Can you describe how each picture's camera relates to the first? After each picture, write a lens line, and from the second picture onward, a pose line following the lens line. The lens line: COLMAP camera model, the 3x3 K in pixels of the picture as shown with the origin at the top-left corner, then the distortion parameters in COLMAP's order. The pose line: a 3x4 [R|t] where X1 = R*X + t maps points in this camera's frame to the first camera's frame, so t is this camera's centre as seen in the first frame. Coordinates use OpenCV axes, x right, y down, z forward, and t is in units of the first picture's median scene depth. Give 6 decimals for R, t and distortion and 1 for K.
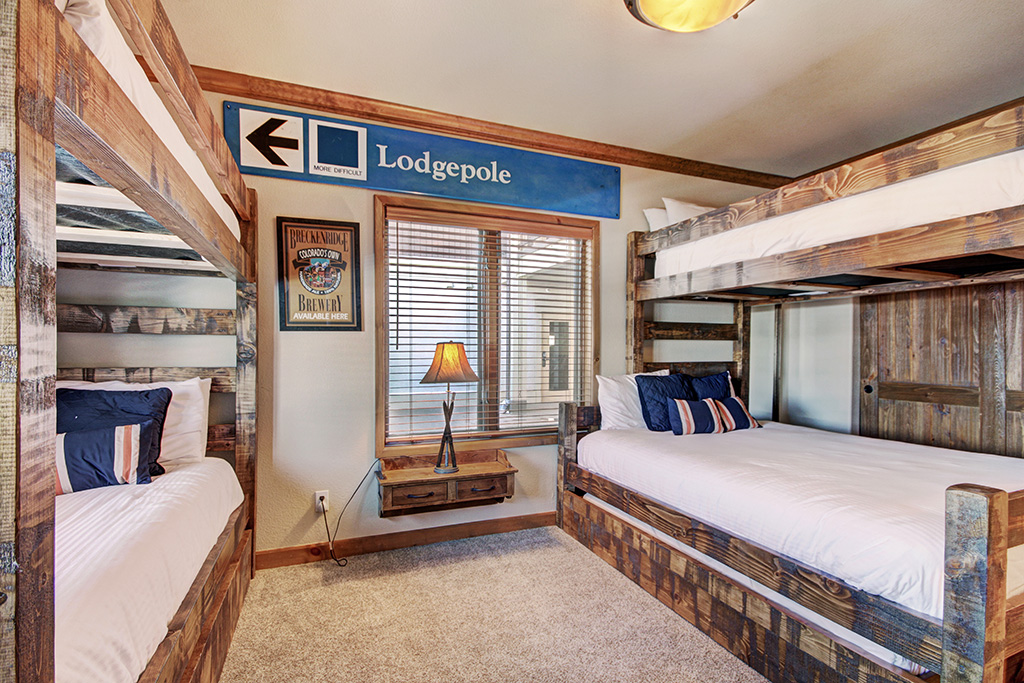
lens RADIAL K [[480.1, 0, 511.5], [0, 480.1, 345.7], [0, 0, 1]] dist [-0.013141, -0.001249]
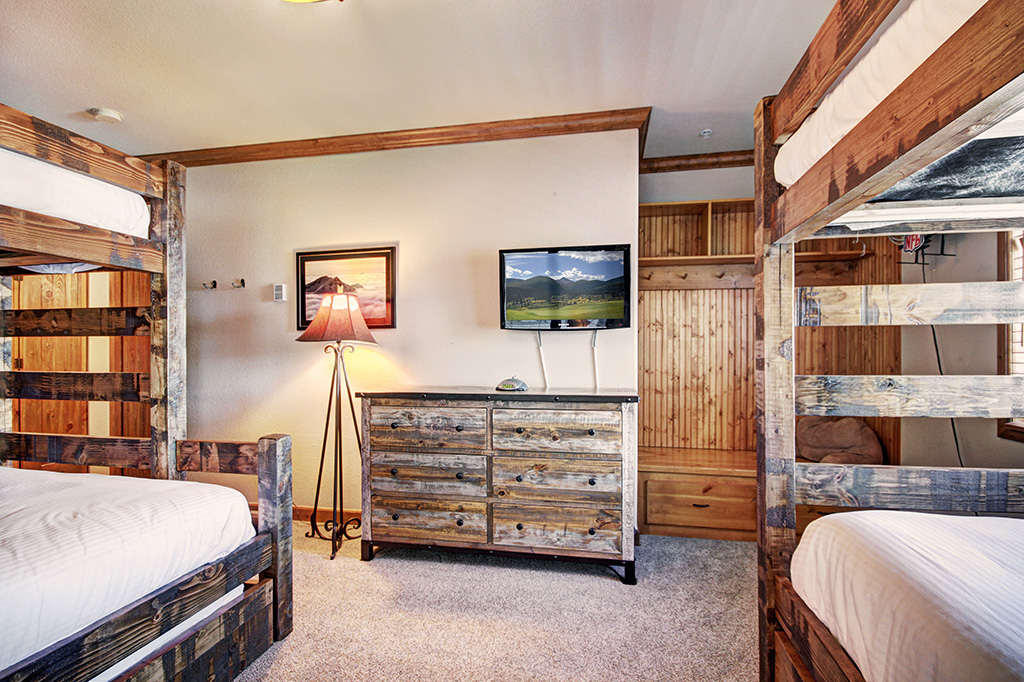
lens RADIAL K [[480.1, 0, 514.3], [0, 480.1, 349.1], [0, 0, 1]] dist [-0.013141, -0.001249]
pose [[-0.834331, -0.009019, 0.551189, -0.486832], [-0.011539, 0.999933, -0.001105, -0.004949], [-0.551142, -0.007282, -0.834379, 1.517605]]
